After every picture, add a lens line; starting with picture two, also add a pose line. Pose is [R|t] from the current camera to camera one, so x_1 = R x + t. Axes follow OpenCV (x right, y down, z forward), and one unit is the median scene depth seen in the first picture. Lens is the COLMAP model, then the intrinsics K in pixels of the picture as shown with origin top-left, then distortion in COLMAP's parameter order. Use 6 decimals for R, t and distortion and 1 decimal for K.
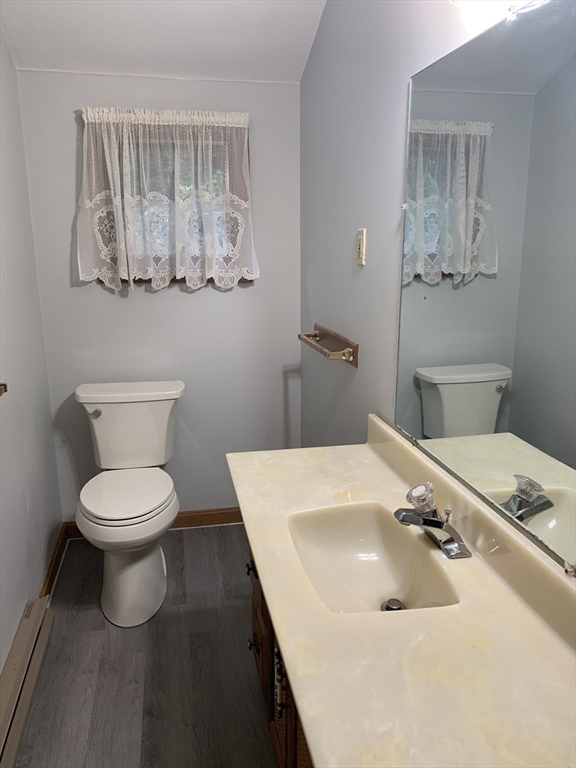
lens RADIAL K [[580.2, 0, 289.0], [0, 580.2, 380.4], [0, 0, 1]] dist [0.027876, -0.032297]
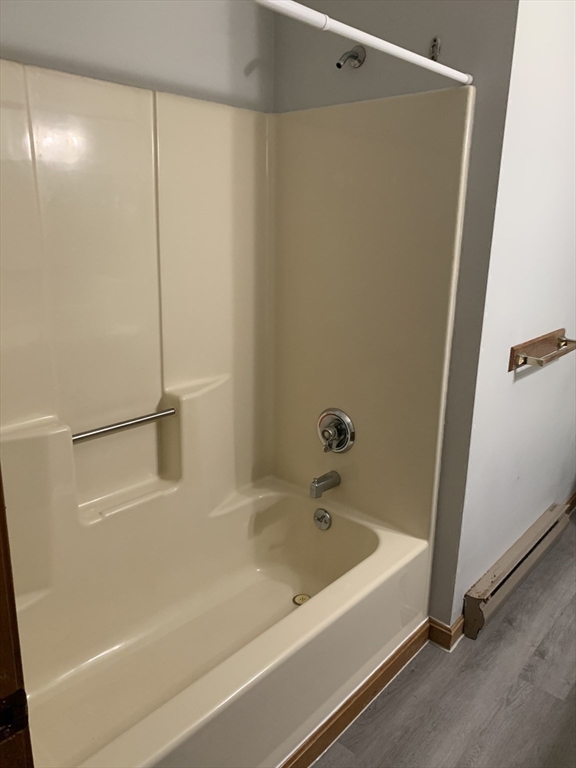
lens RADIAL K [[580.2, 0, 290.8], [0, 580.2, 381.3], [0, 0, 1]] dist [0.027876, -0.032297]
pose [[0.598008, 0.223918, -0.769576, 0.149197], [-0.209057, 0.970521, 0.119935, 0.051246], [0.773745, 0.089163, 0.627191, -0.312457]]
